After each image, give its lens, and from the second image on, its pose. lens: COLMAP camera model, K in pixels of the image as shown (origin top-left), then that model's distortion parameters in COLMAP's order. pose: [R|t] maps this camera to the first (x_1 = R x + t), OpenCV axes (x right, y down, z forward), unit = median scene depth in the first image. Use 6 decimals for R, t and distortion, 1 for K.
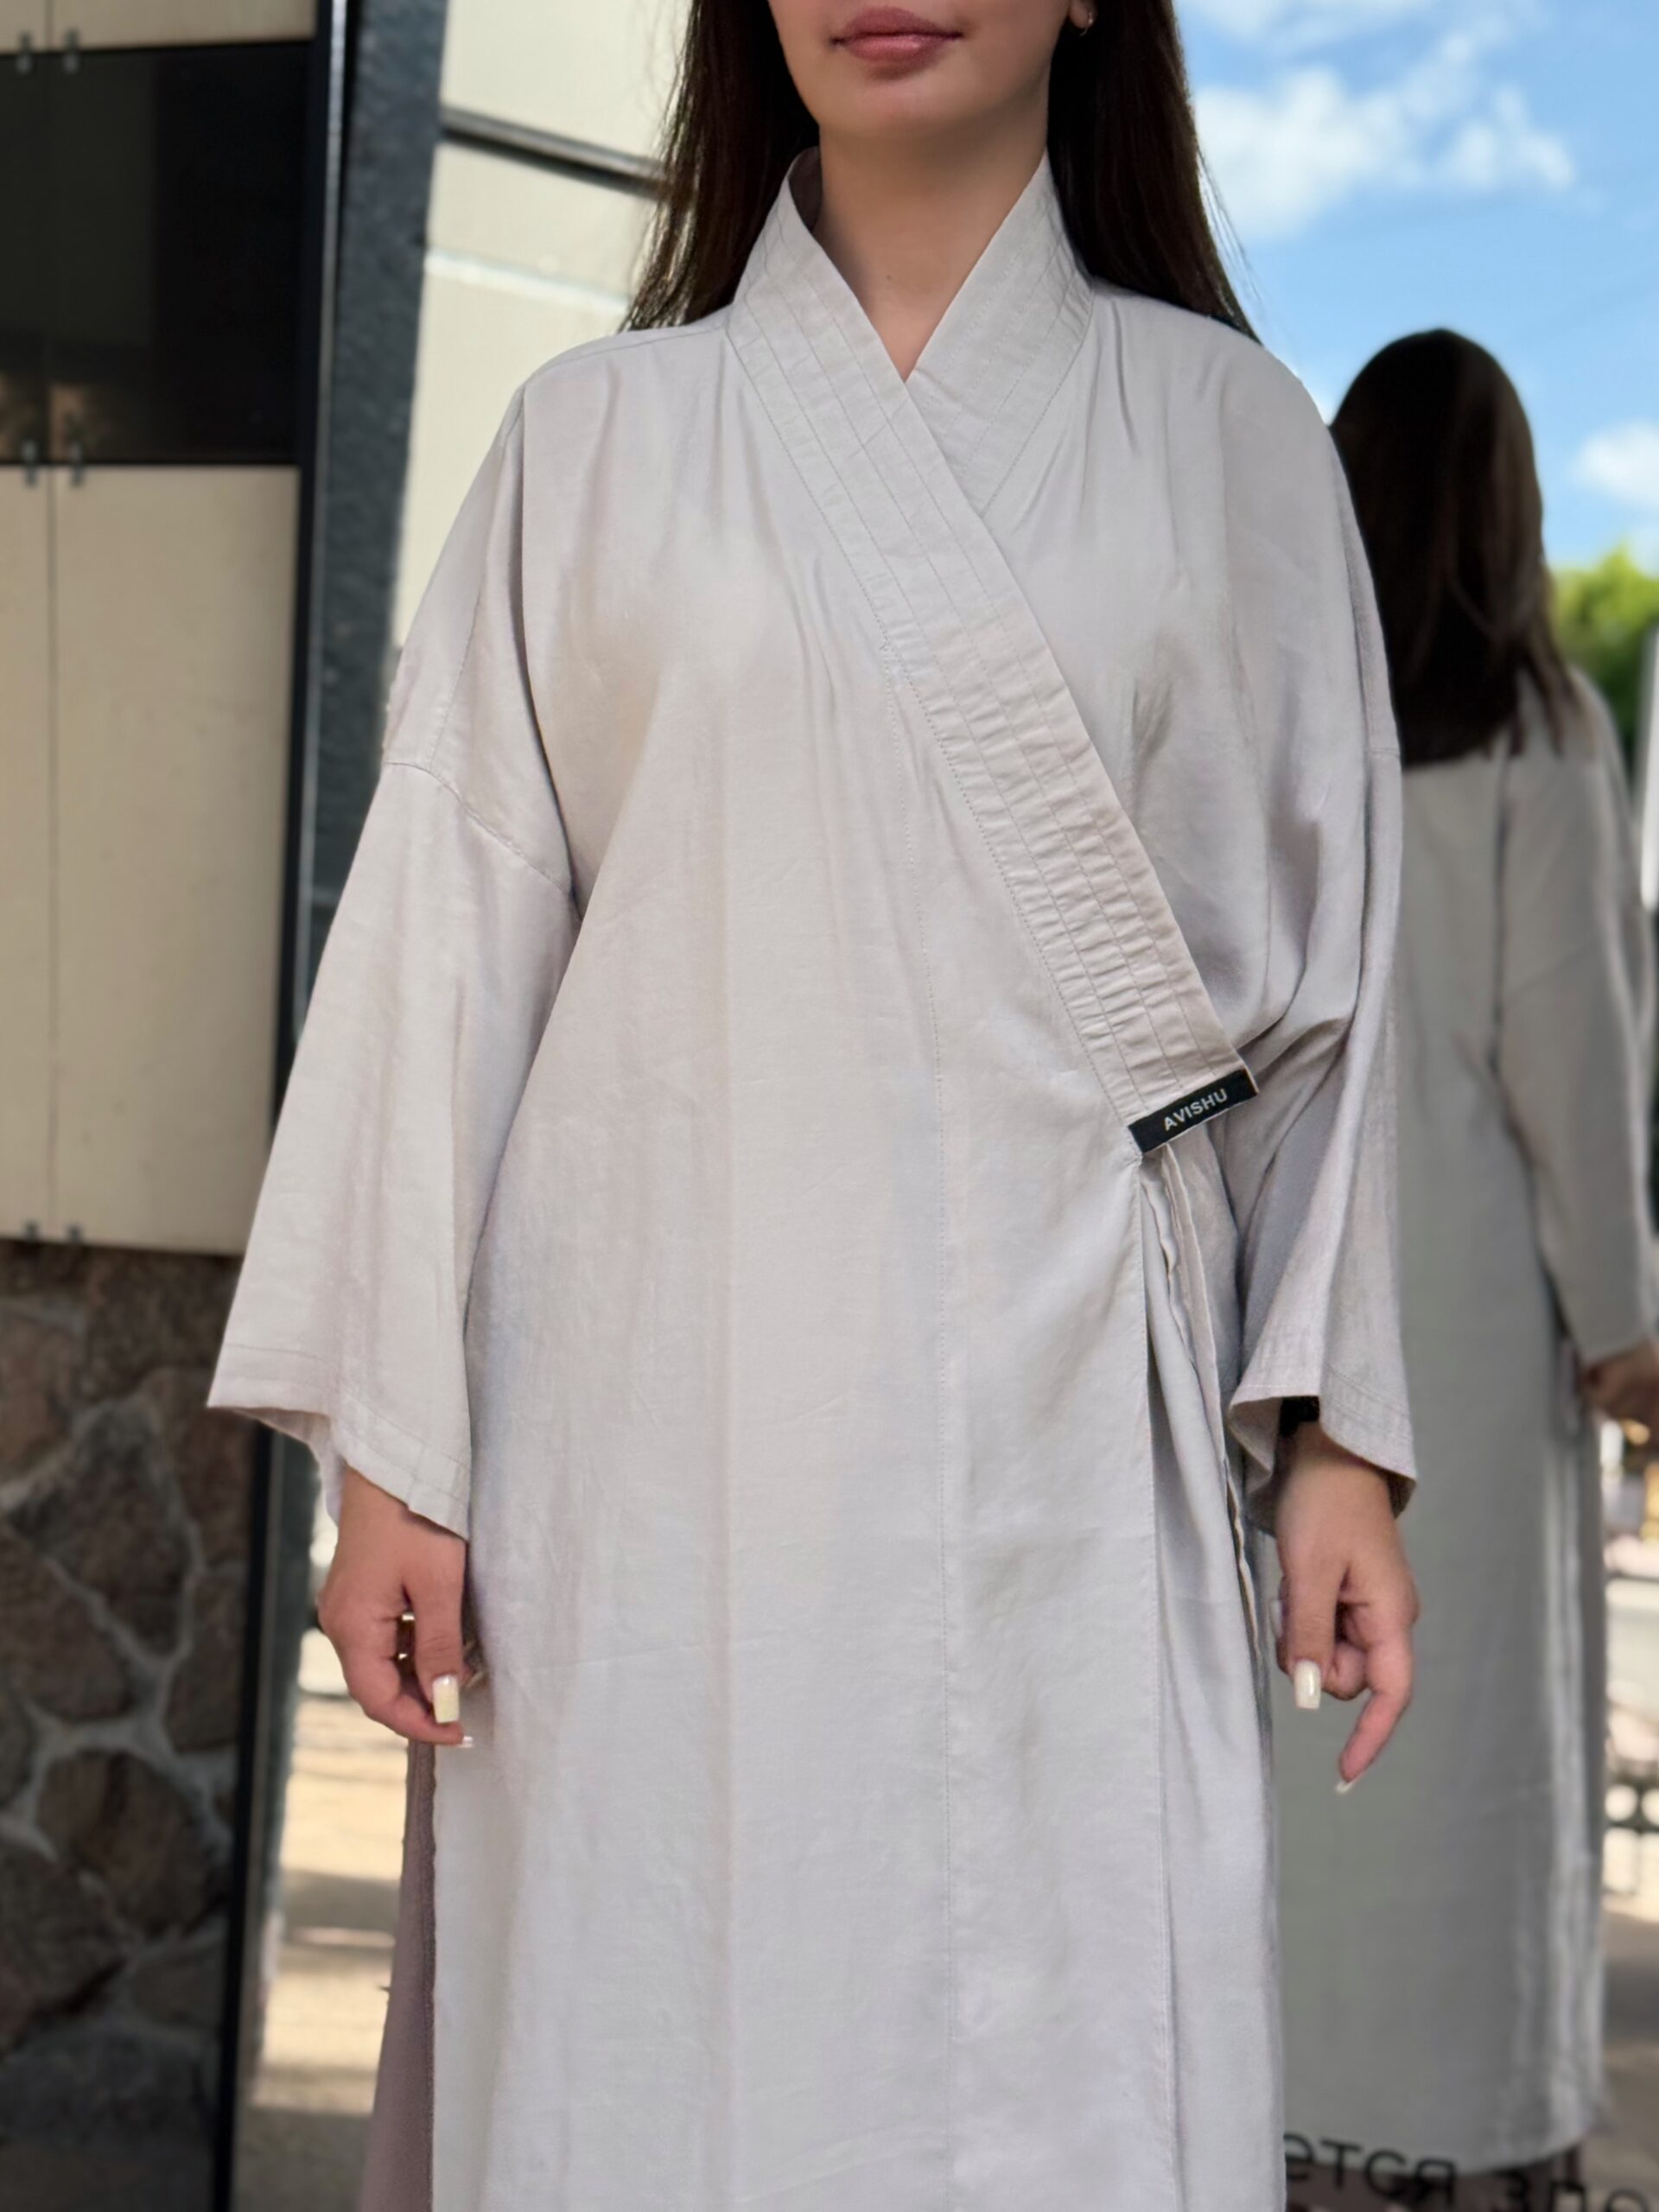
lens RADIAL K [[3250.9, 0, 820.9], [0, 3250.9, 1095.5], [0, 0, 1]] dist [0.104135, 0.000000]
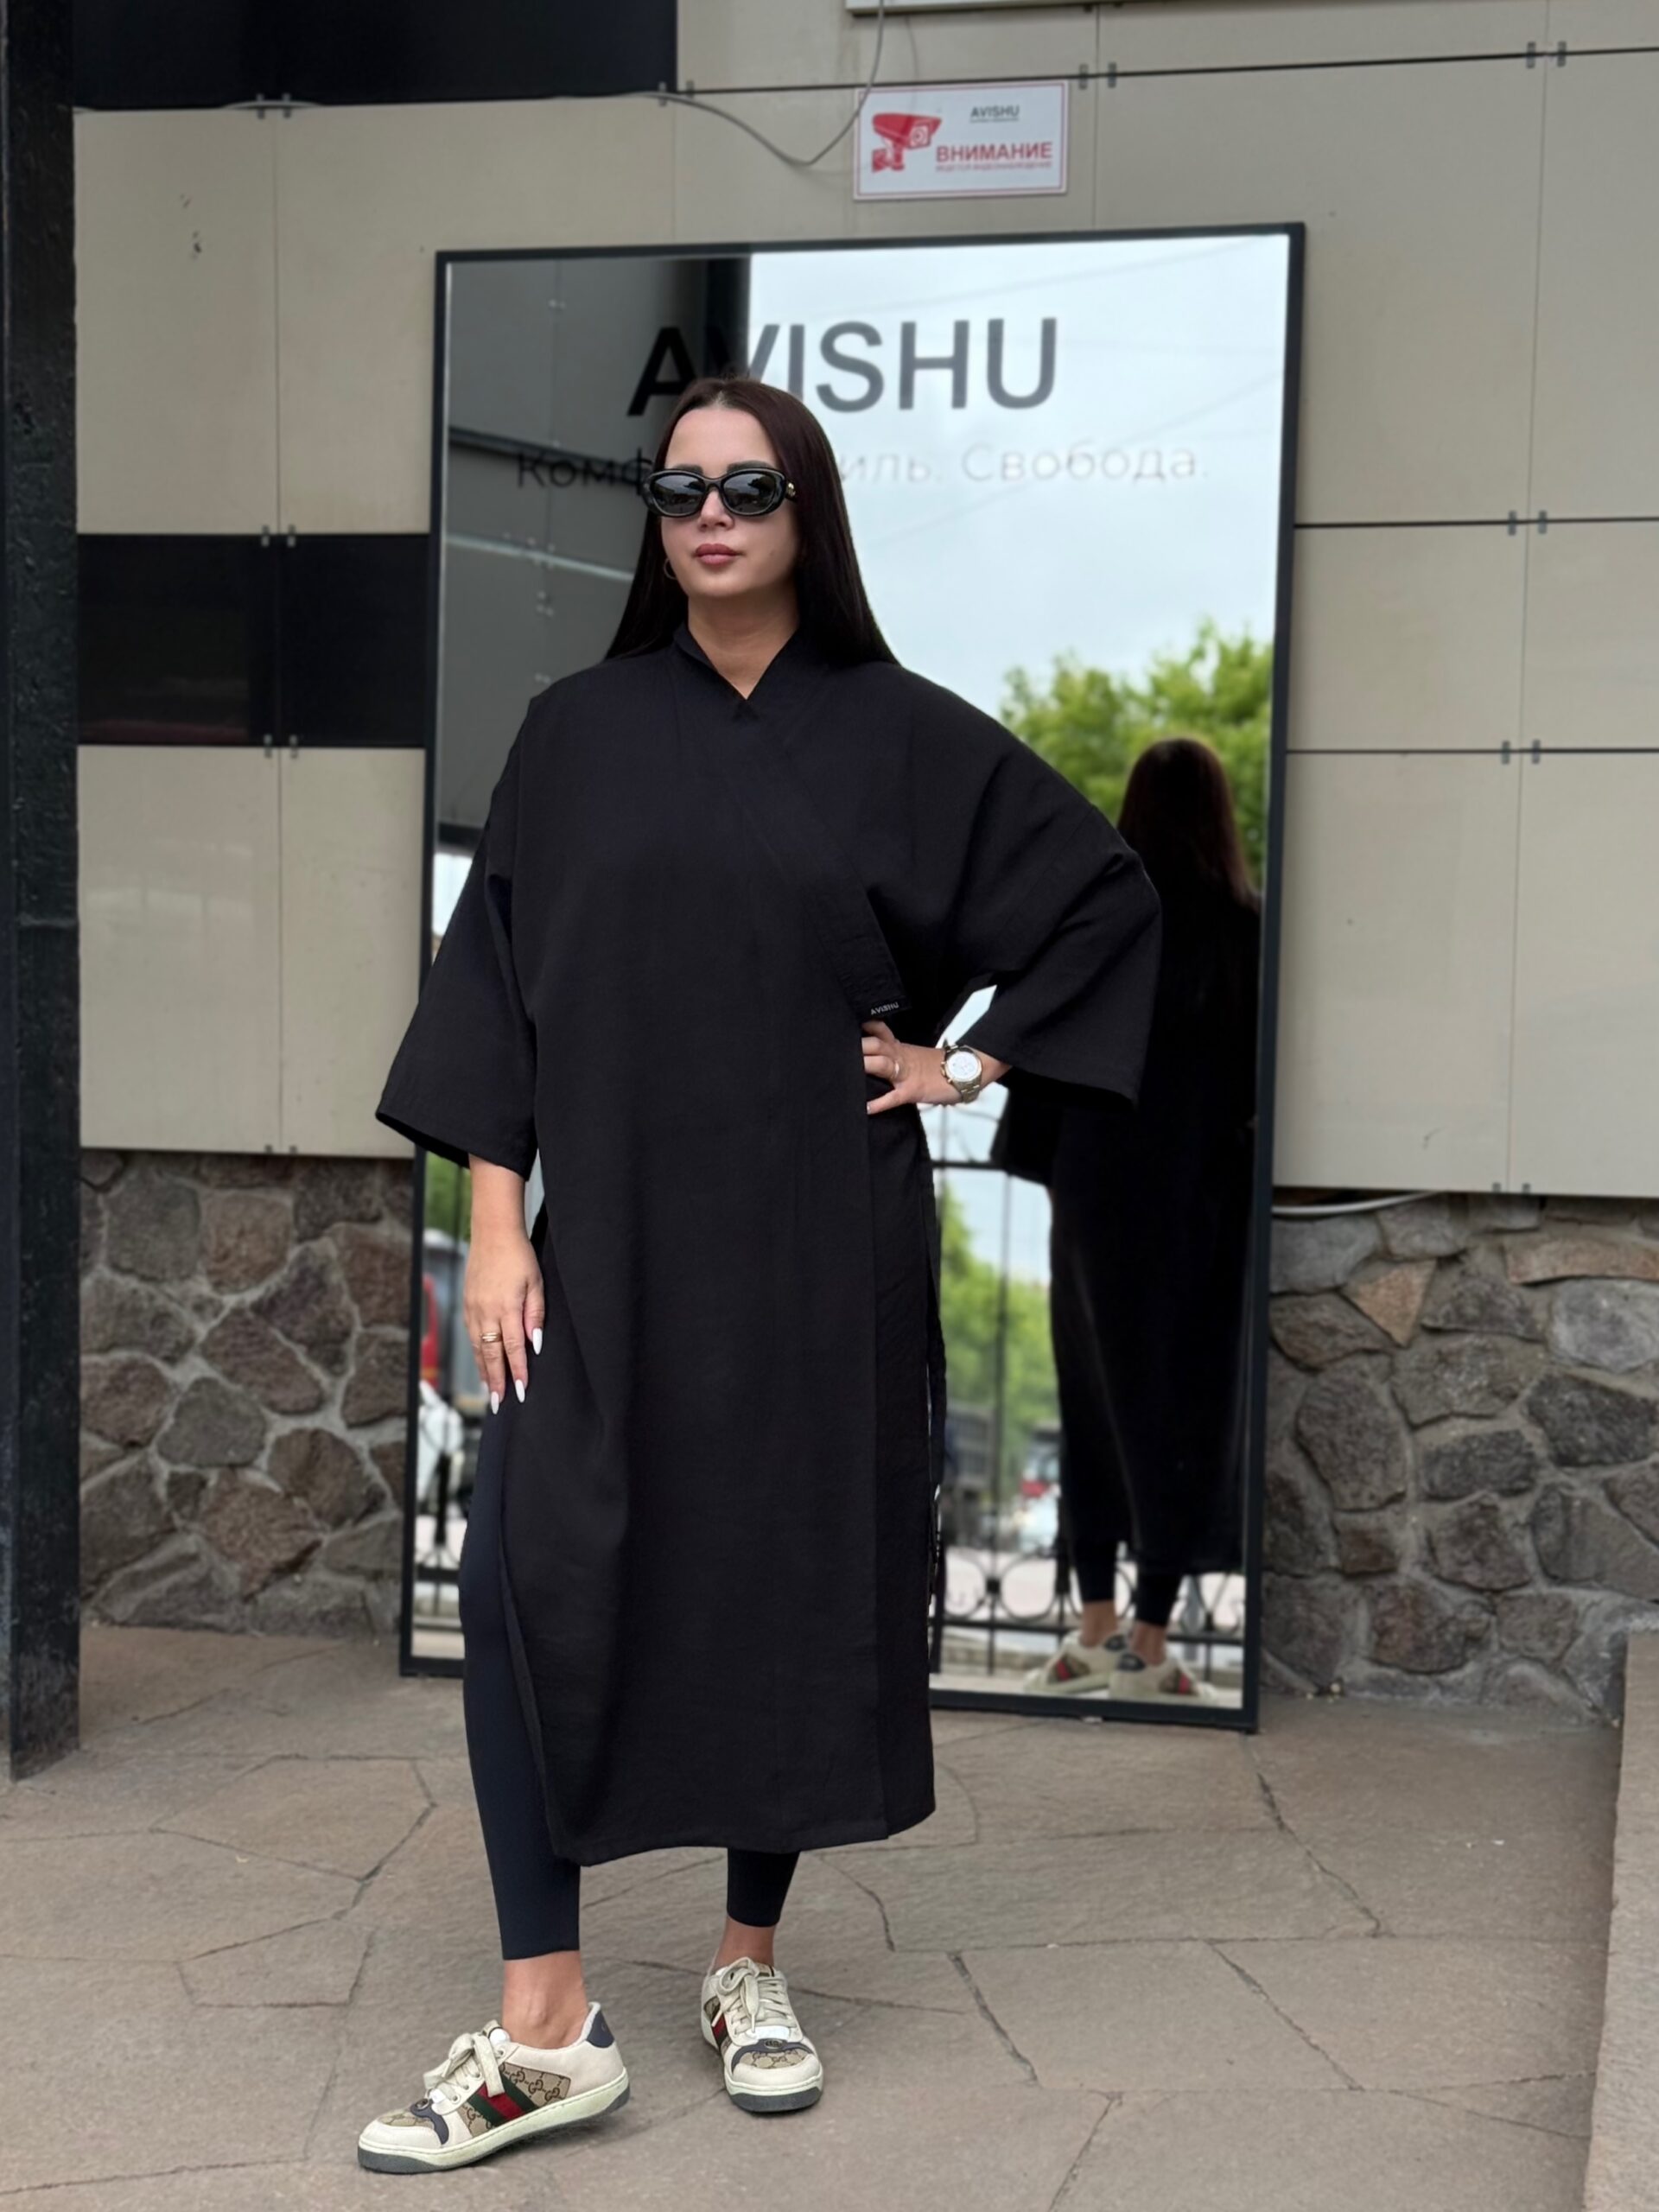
lens RADIAL K [[3617.2, 0, 817.4], [0, 3617.2, 1180.6], [0, 0, 1]] dist [0.114862, 0.000000]
pose [[0.997380, -0.018058, 0.070048, -0.071372], [0.018393, 0.999822, -0.004148, 0.072428], [-0.069961, 0.005426, 0.997535, -1.086673]]
